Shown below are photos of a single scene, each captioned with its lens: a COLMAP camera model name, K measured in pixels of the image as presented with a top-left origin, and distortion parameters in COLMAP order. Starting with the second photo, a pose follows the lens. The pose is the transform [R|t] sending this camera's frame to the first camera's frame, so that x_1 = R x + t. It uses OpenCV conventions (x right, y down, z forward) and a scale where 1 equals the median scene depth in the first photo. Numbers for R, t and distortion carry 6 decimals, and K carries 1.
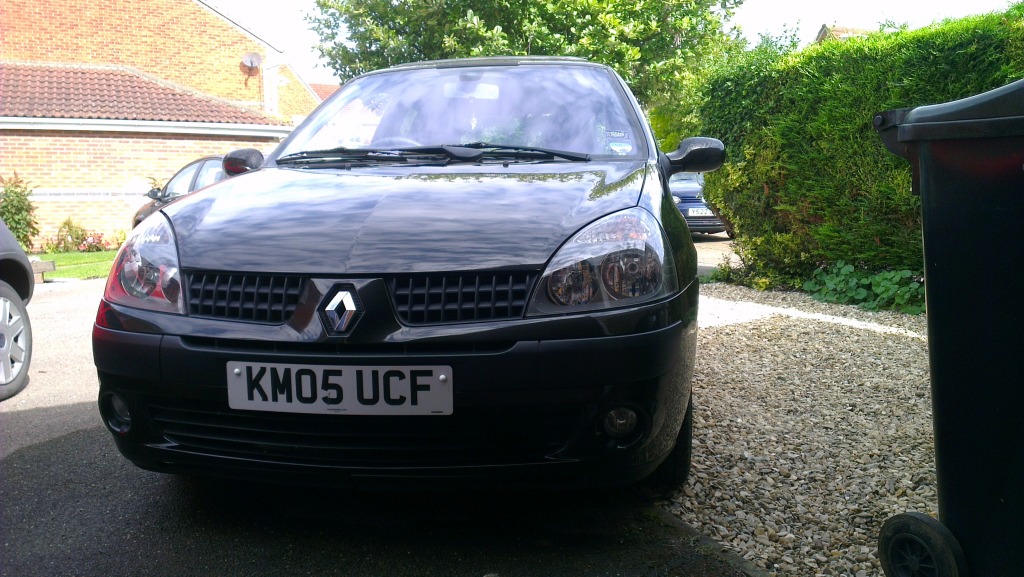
lens RADIAL K [[785.7, 0, 497.8], [0, 785.7, 287.3], [0, 0, 1]] dist [0.133614, -0.199916]
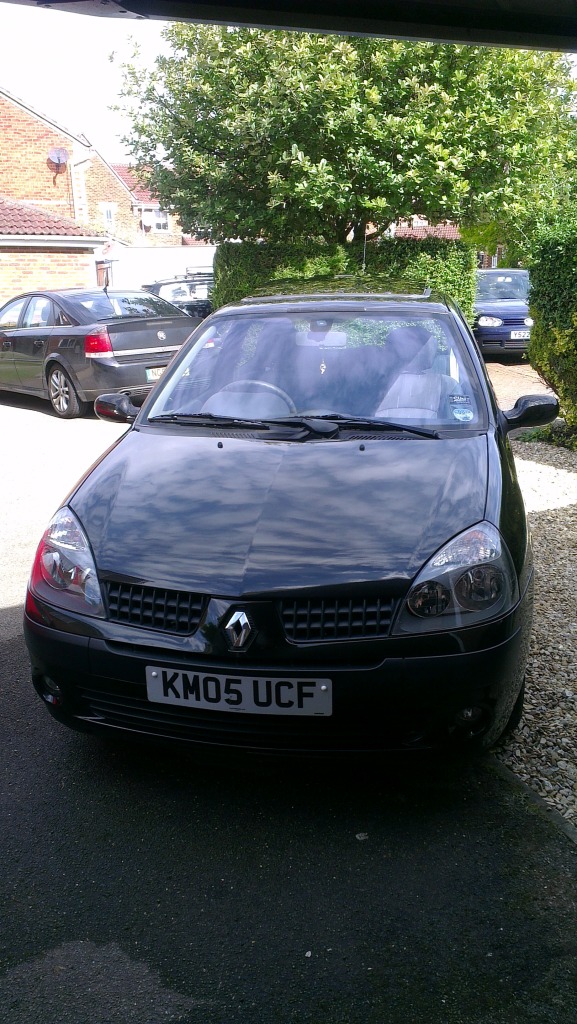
lens RADIAL K [[785.7, 0, 289.0], [0, 785.7, 492.6], [0, 0, 1]] dist [0.133614, -0.199916]
pose [[0.999702, -0.001094, -0.024385, -0.068133], [0.004734, 0.988717, 0.149719, -0.267962], [0.023946, -0.149789, 0.988428, -0.123276]]
